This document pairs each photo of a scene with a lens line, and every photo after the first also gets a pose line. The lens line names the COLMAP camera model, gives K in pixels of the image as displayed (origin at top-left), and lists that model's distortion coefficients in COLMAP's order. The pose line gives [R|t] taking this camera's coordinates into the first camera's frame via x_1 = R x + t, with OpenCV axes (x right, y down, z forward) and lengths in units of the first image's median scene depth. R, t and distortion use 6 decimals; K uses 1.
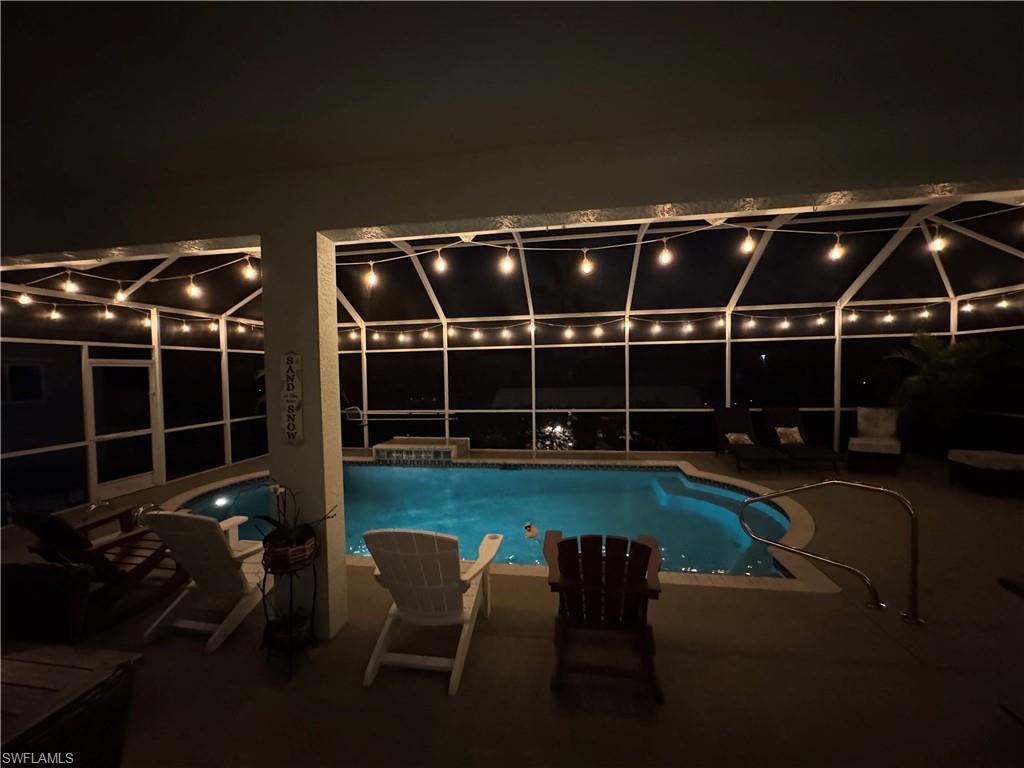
lens RADIAL K [[410.3, 0, 512.0], [0, 410.3, 384.0], [0, 0, 1]] dist [0.000029, -0.000035]
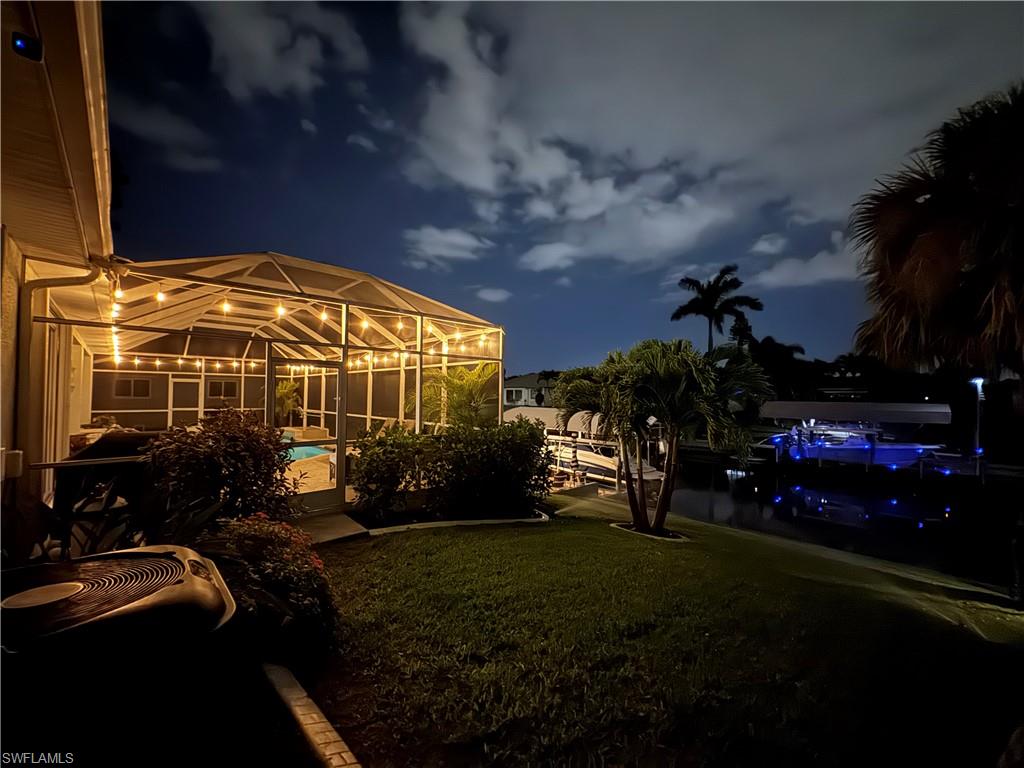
lens RADIAL K [[410.3, 0, 512.0], [0, 410.3, 384.0], [0, 0, 1]] dist [0.000029, -0.000035]
pose [[0.801132, 0.019670, -0.598165, 2.025948], [-0.047465, 0.998400, -0.030739, -0.043997], [0.596603, 0.053017, 0.800783, 0.168415]]
